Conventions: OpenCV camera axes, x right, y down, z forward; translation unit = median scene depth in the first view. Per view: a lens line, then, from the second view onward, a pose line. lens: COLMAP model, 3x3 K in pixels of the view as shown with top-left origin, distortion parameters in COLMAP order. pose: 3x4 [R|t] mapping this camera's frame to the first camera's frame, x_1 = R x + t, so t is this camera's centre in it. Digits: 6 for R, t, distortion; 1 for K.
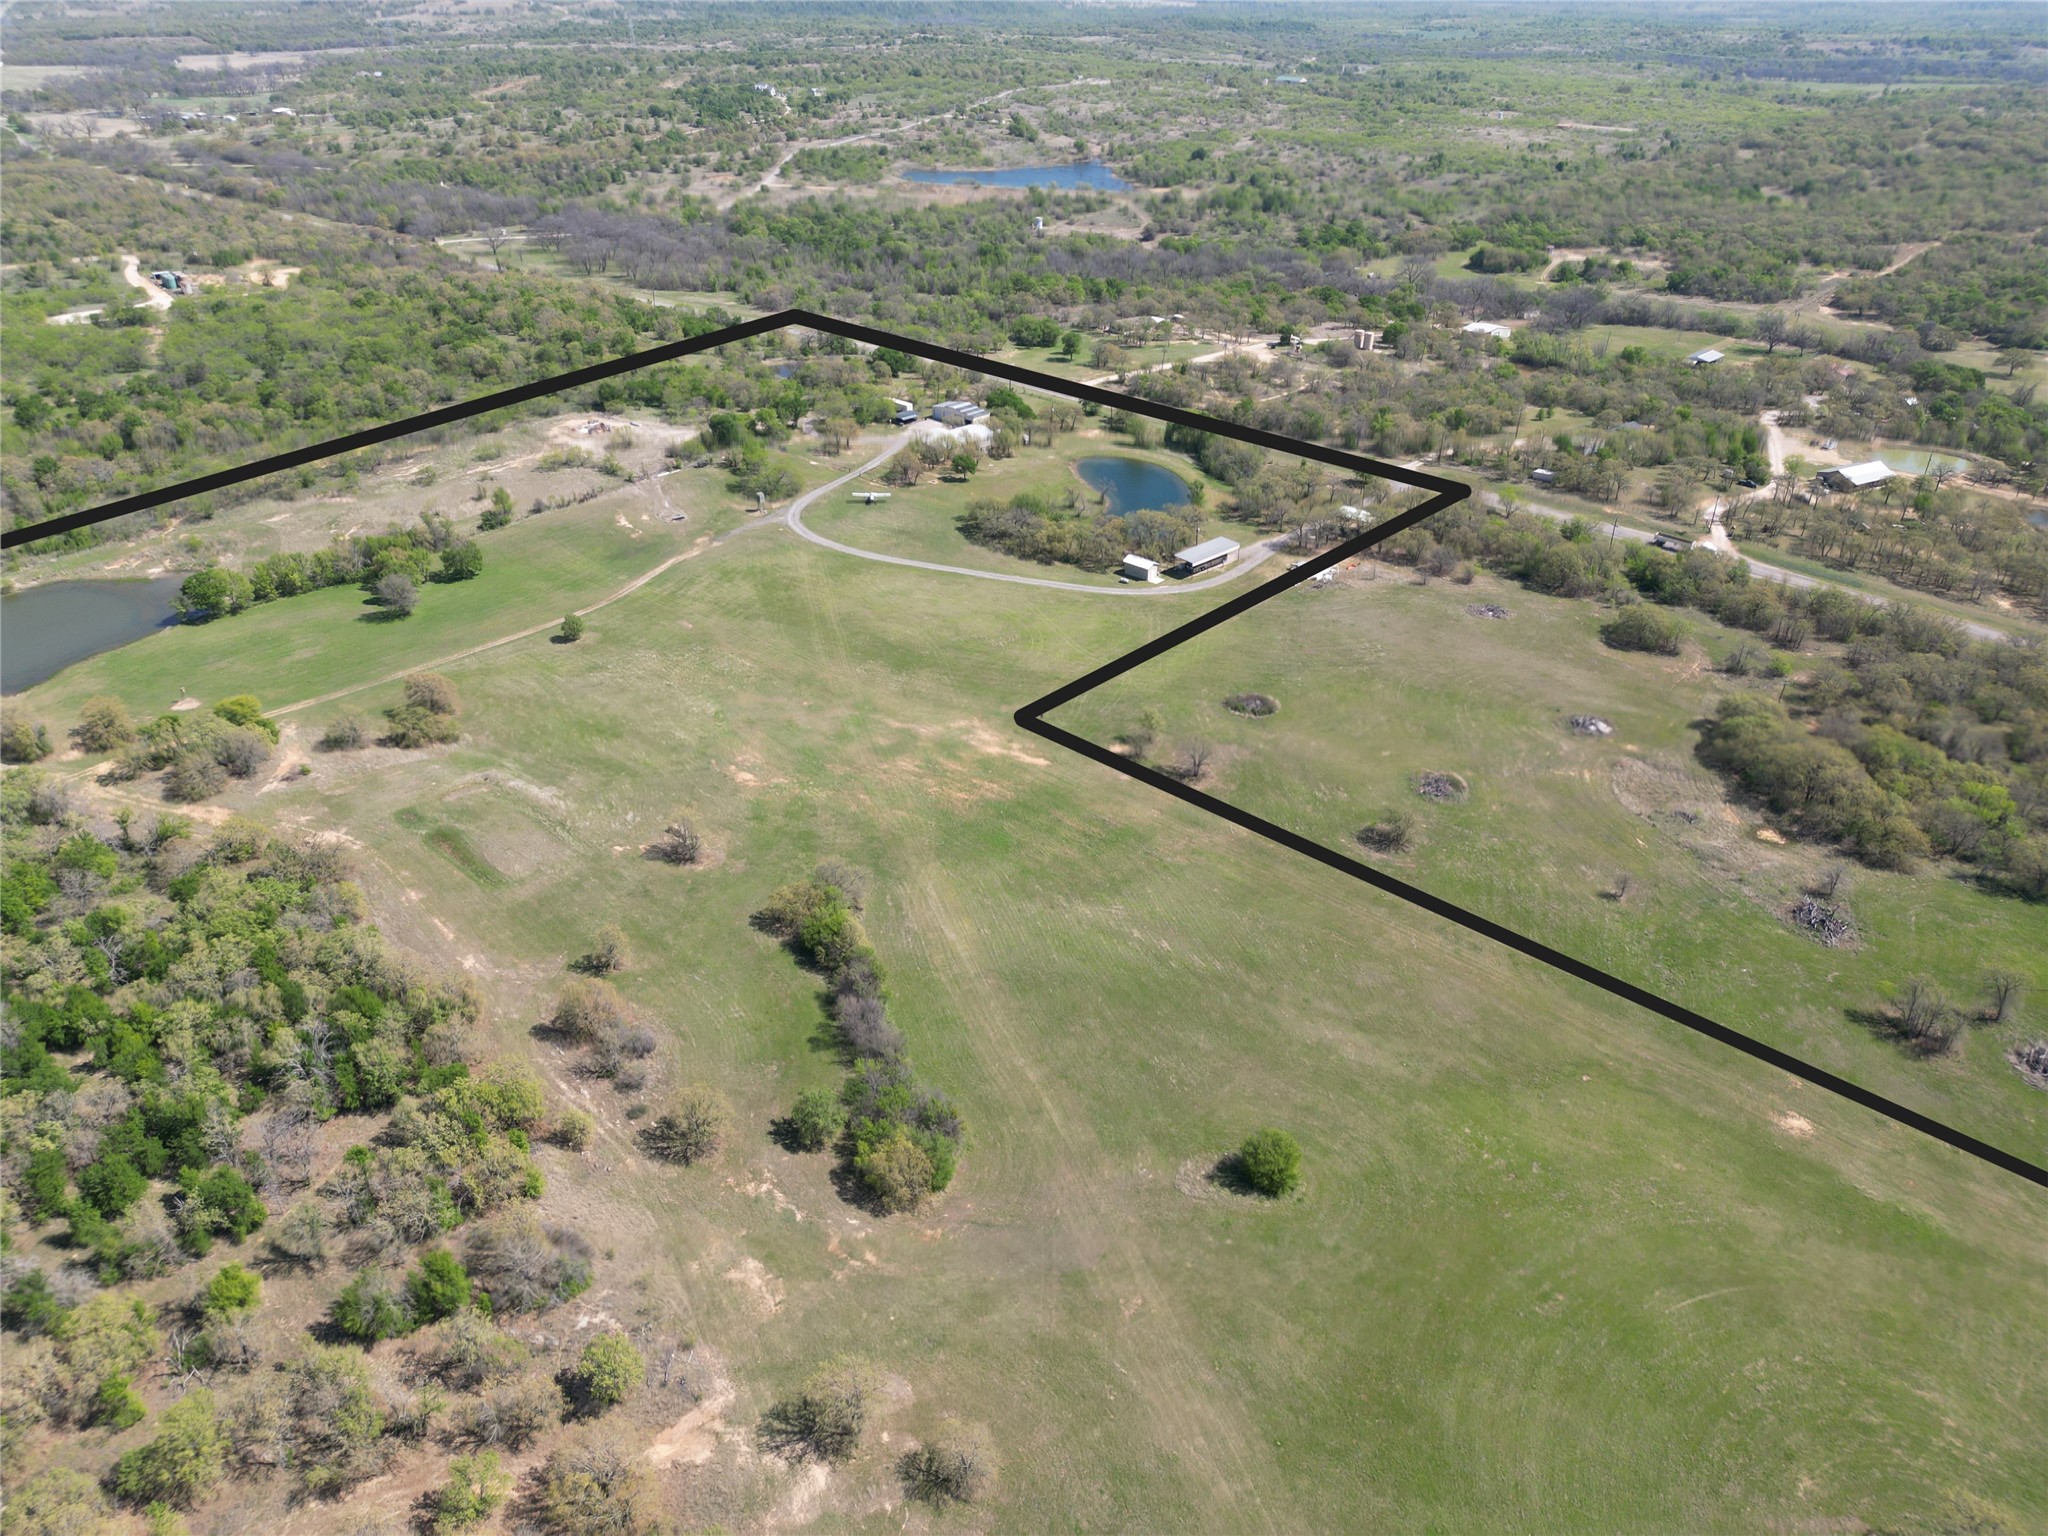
lens RADIAL K [[1432.1, 0, 1024.0], [0, 1432.1, 768.0], [0, 0, 1]] dist [0.052707, -0.034448]
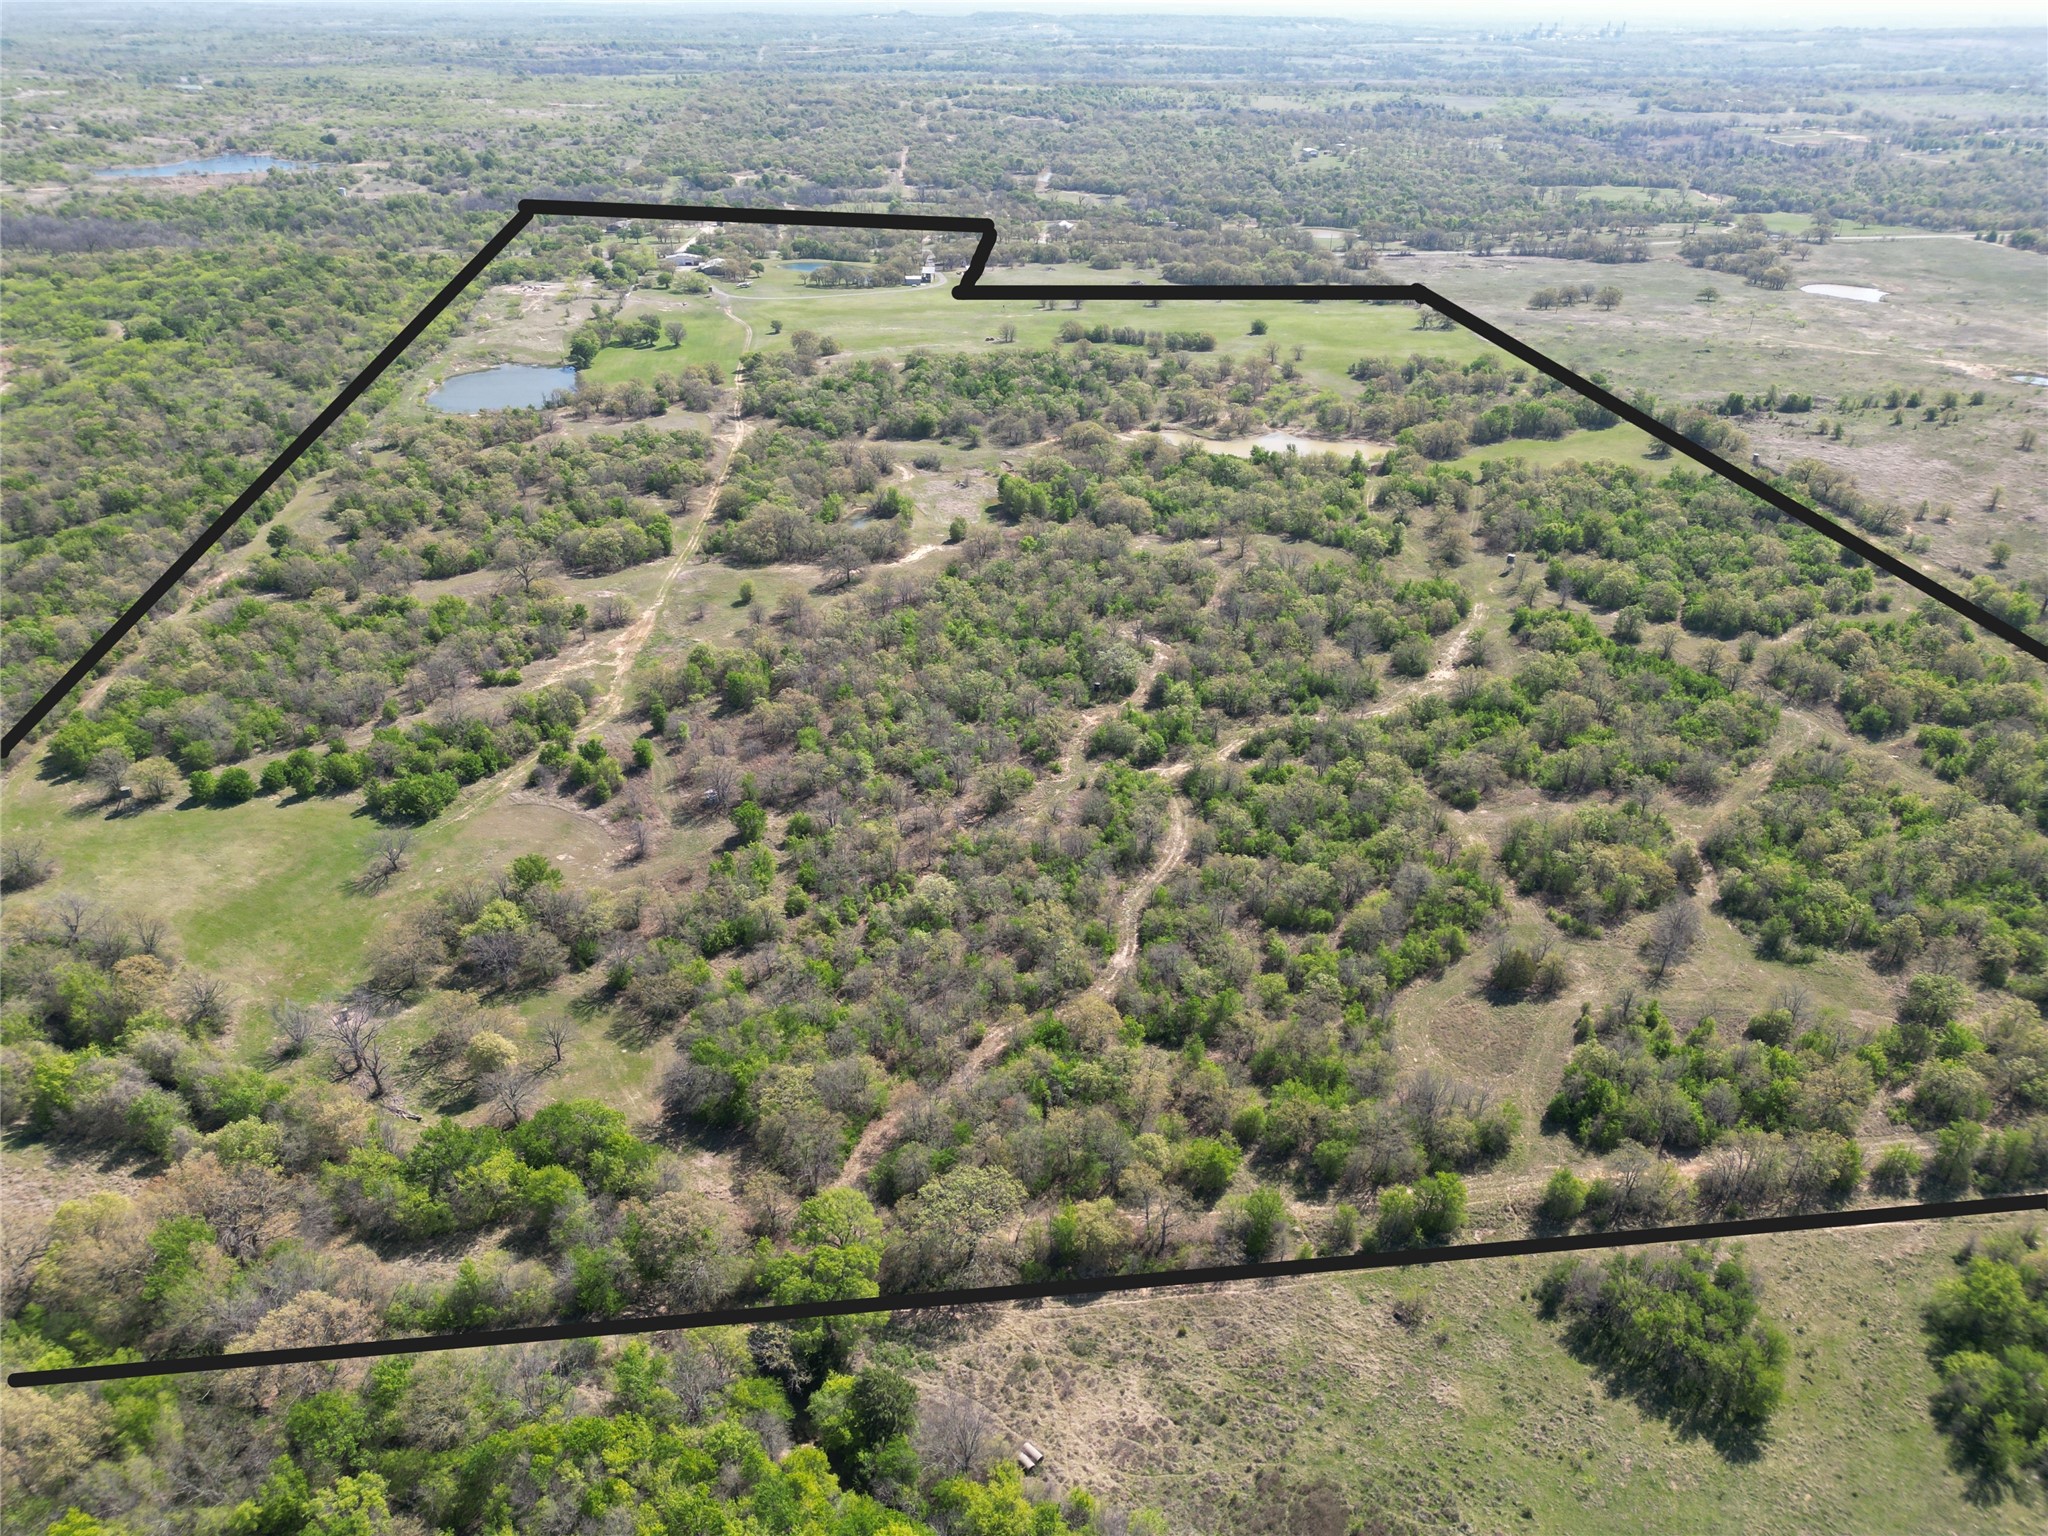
lens RADIAL K [[1432.1, 0, 1024.0], [0, 1432.1, 768.0], [0, 0, 1]] dist [0.052707, -0.034448]
pose [[0.654742, -0.361253, 0.663934, -0.552156], [0.366360, 0.919989, 0.139287, 0.104931], [-0.661130, 0.152042, 0.734704, -0.200895]]
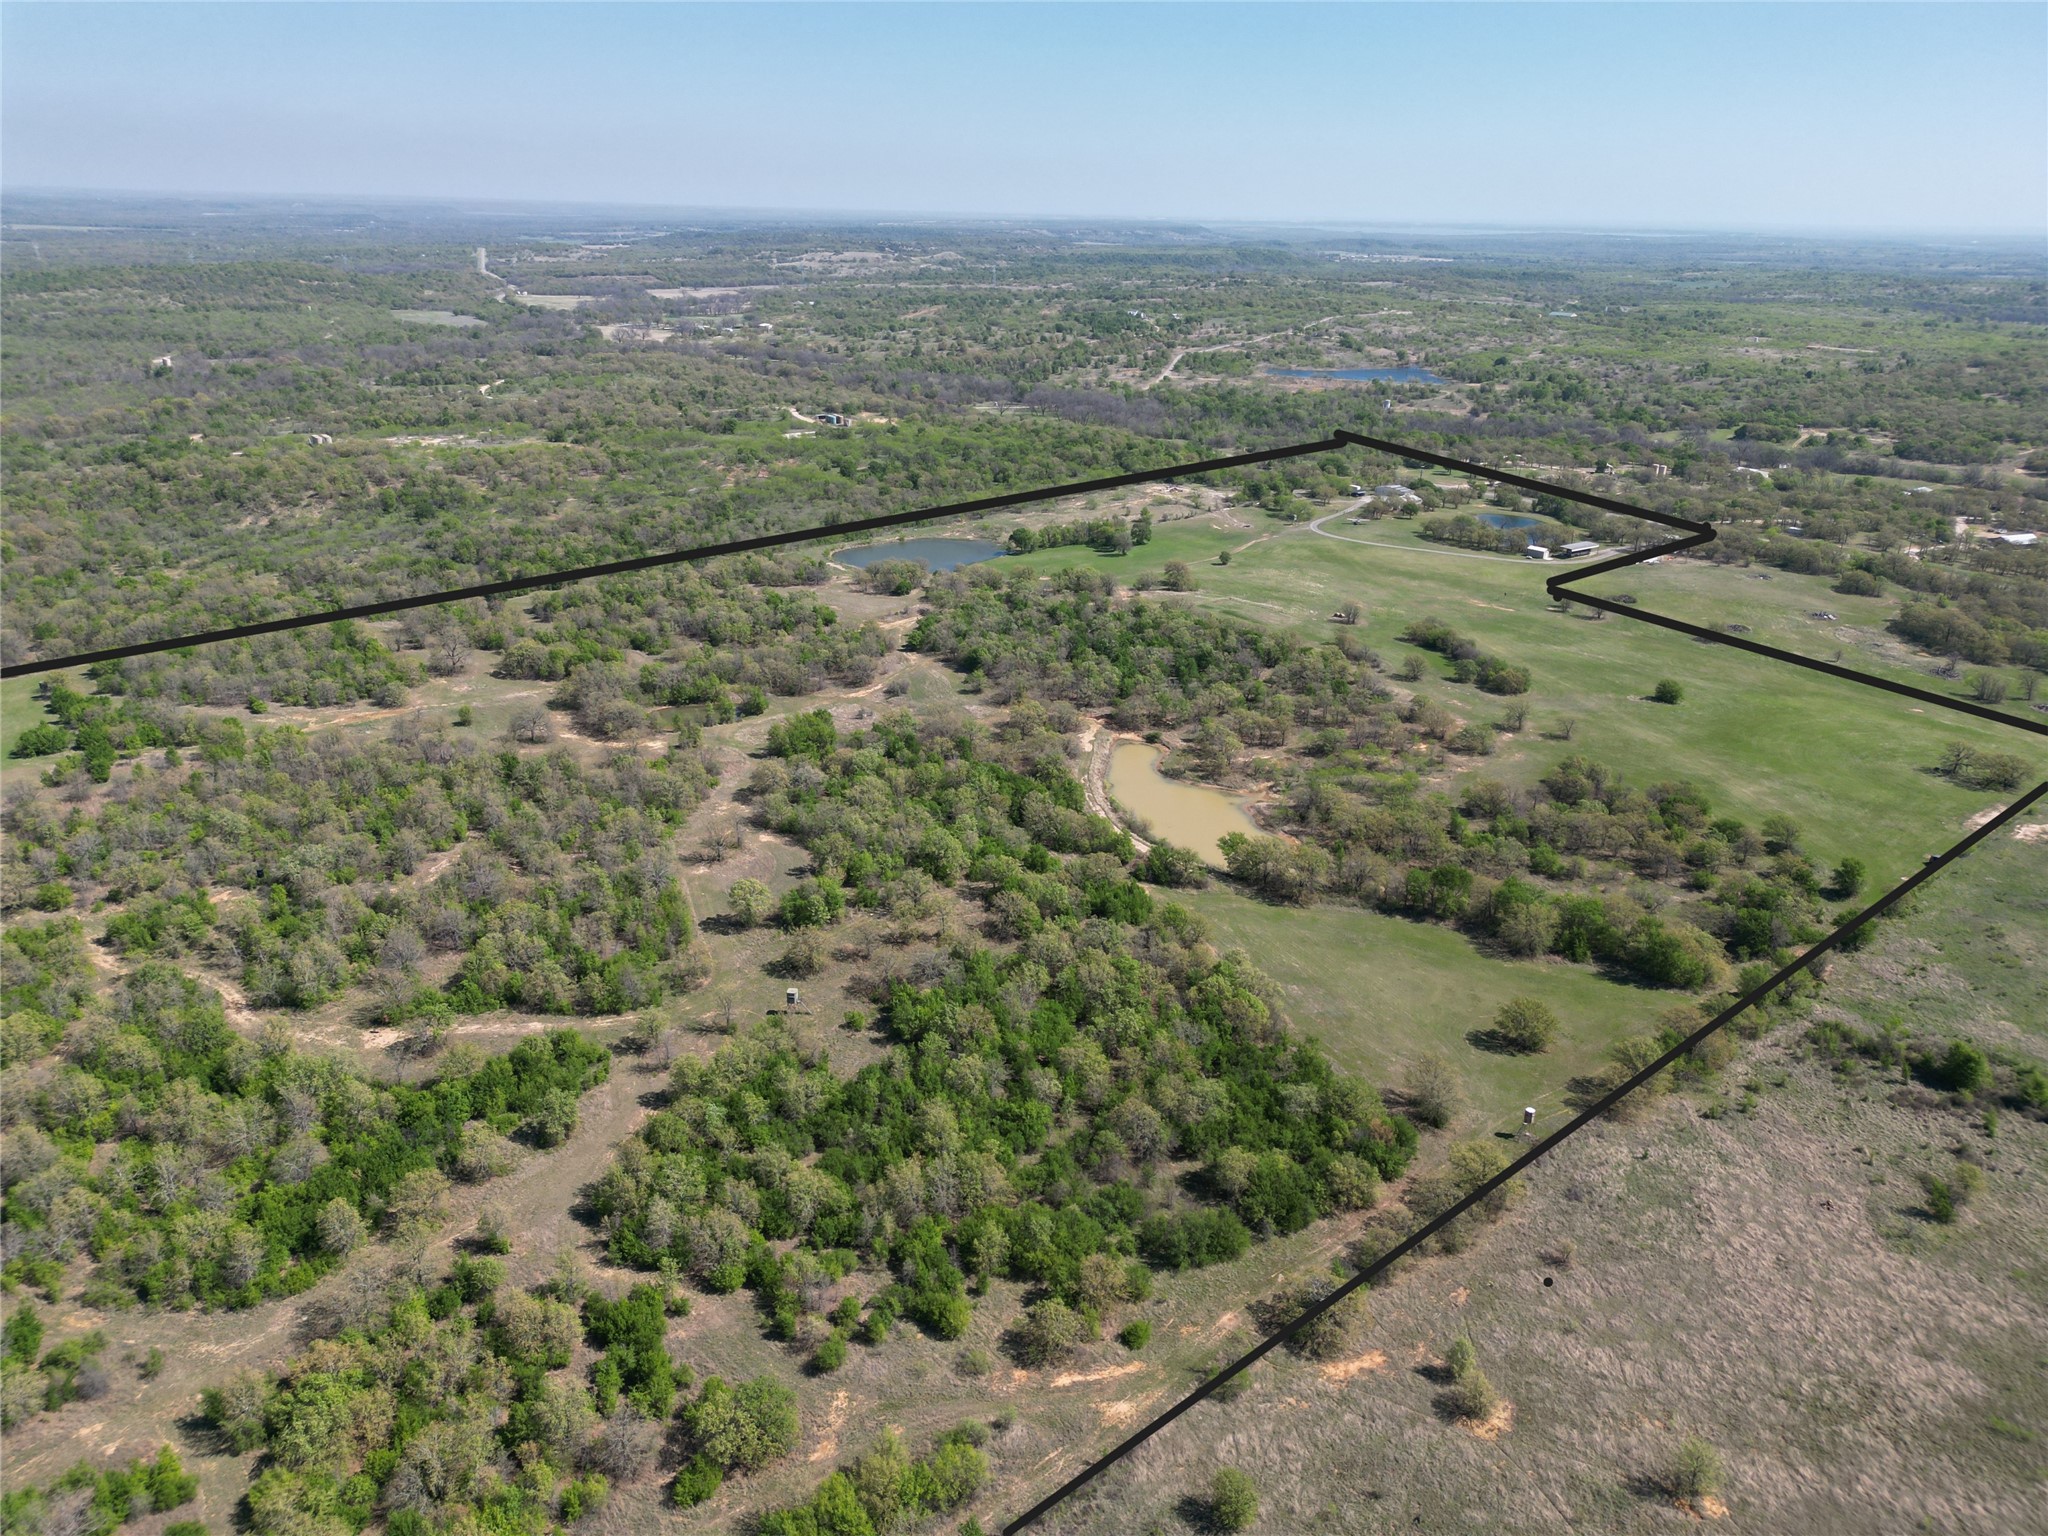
lens RADIAL K [[1432.3, 0, 1024.0], [0, 1432.3, 768.0], [0, 0, 1]] dist [0.057871, -0.053128]
pose [[0.987622, 0.060310, -0.144793, -0.096649], [-0.080492, 0.987178, -0.137844, 0.148215], [0.134623, 0.147793, 0.979813, -0.266843]]
